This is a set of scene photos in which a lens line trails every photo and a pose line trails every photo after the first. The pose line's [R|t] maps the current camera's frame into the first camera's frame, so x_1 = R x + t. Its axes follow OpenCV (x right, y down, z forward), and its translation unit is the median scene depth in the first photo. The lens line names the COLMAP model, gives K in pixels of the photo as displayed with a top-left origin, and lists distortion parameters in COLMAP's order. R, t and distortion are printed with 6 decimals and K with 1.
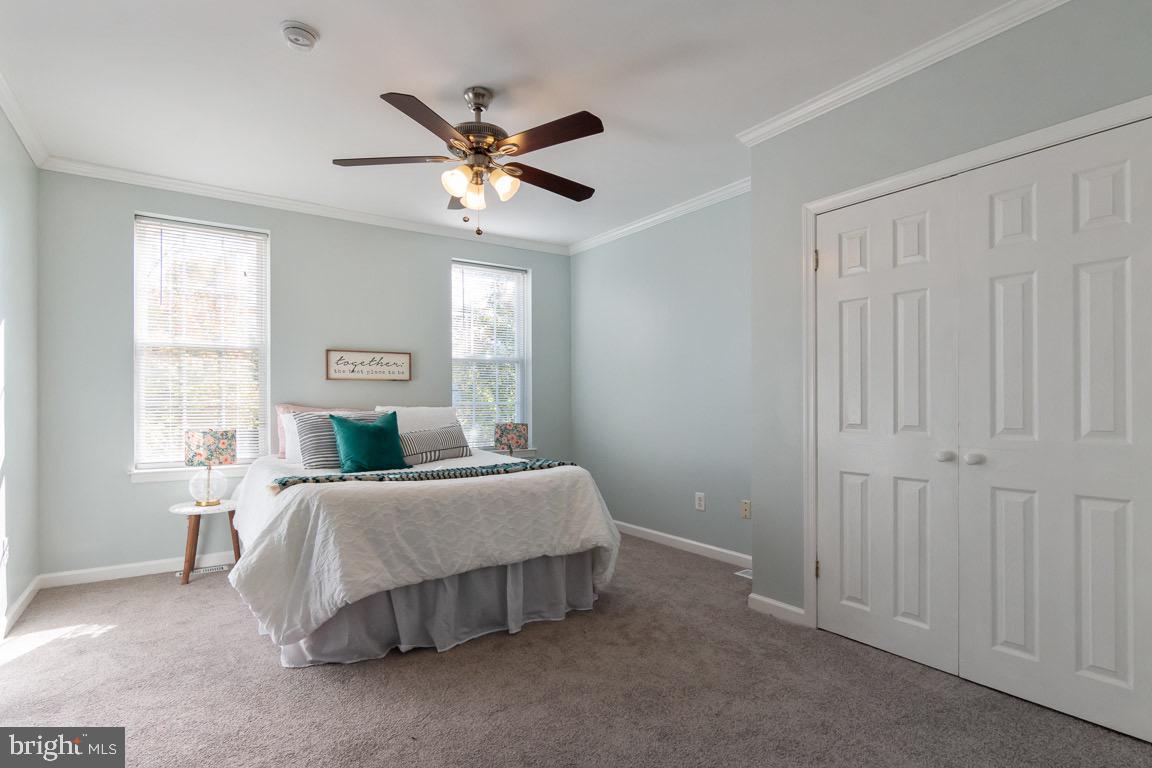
lens RADIAL K [[598.4, 0, 577.8], [0, 598.4, 404.2], [0, 0, 1]] dist [-0.000396, 0.000328]
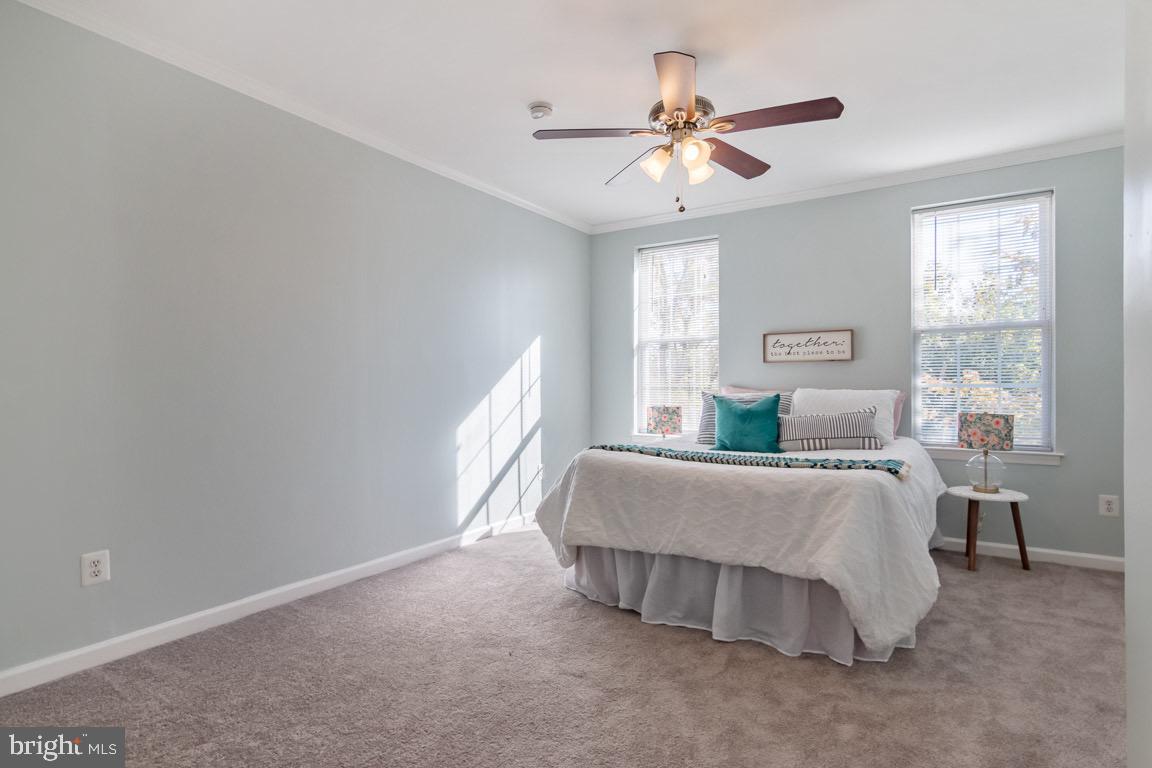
lens RADIAL K [[605.2, 0, 582.7], [0, 605.2, 384.8], [0, 0, 1]] dist [-0.001527, 0.000019]
pose [[0.367369, 0.000642, -0.930075, 0.498553], [-0.003369, 0.999994, -0.000640, -0.000799], [0.930069, 0.003368, 0.367369, 0.354614]]
